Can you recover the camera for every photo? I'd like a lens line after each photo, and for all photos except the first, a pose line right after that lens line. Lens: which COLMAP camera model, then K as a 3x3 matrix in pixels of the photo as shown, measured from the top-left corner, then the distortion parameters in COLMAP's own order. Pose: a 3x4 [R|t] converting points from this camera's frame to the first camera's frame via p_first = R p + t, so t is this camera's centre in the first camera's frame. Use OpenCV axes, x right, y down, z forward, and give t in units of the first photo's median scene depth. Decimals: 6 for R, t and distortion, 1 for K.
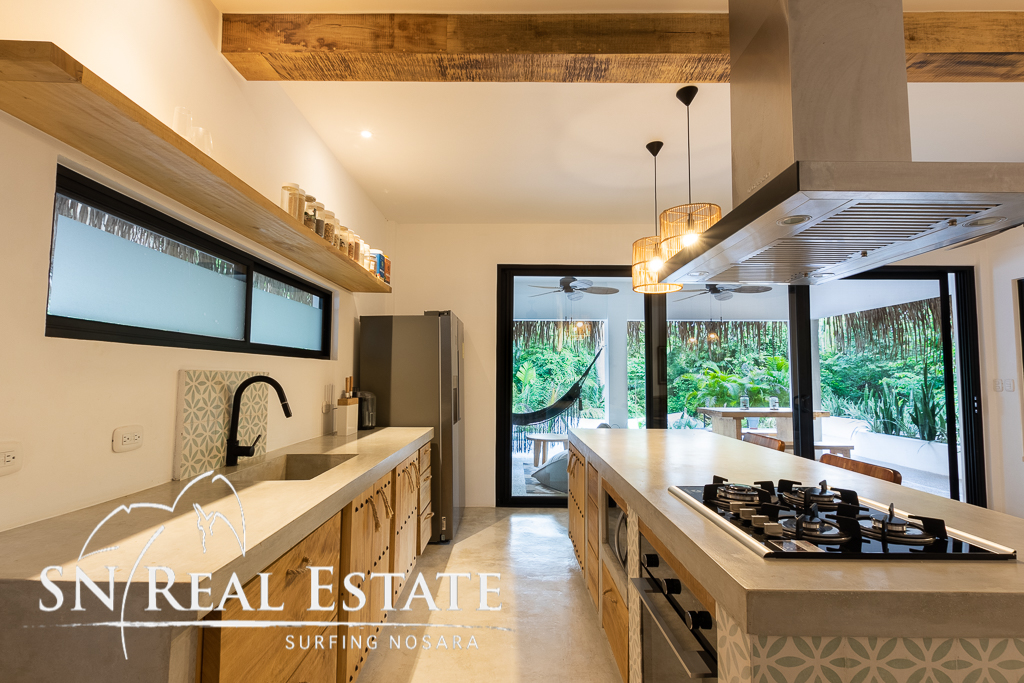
lens RADIAL K [[478.2, 0, 514.6], [0, 478.2, 345.1], [0, 0, 1]] dist [0.010932, 0.000297]
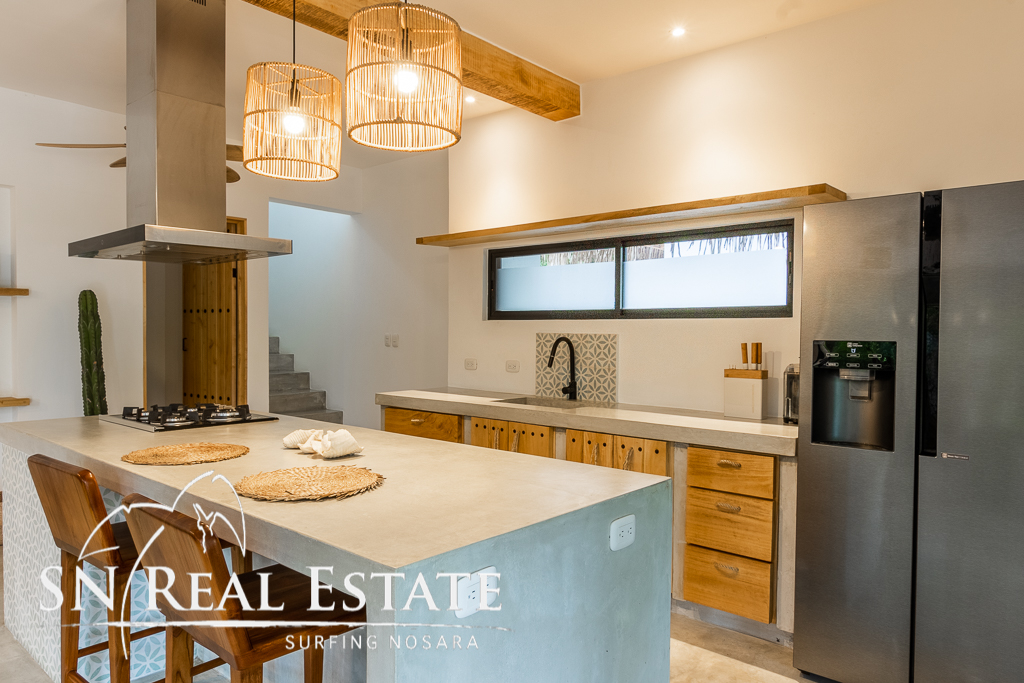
lens RADIAL K [[679.6, 0, 512.0], [0, 679.6, 341.5], [0, 0, 1]] dist [0.000109, -0.000130]
pose [[-0.662091, -0.002789, -0.749418, 1.062527], [0.033950, 0.998855, -0.033712, 0.142587], [0.748654, -0.047763, -0.661238, 2.246252]]
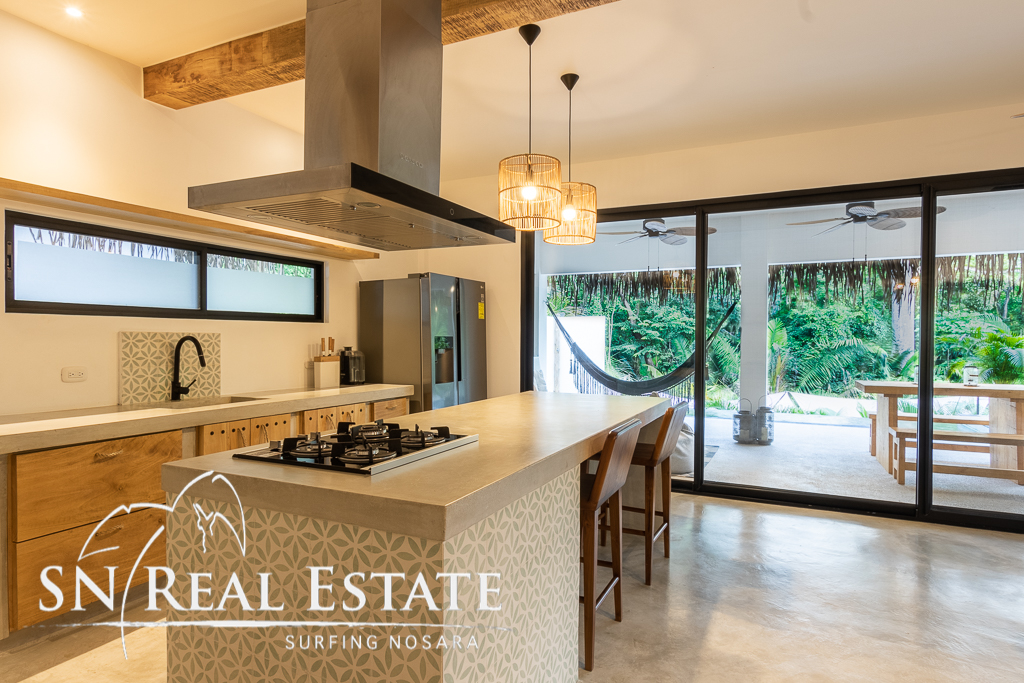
lens RADIAL K [[591.9, 0, 510.3], [0, 591.9, 346.4], [0, 0, 1]] dist [0.024484, 0.000683]
pose [[0.900820, 0.003210, -0.434181, 1.051120], [0.029668, 0.997181, 0.068926, 0.004973], [0.433178, -0.074971, 0.898185, -0.123469]]
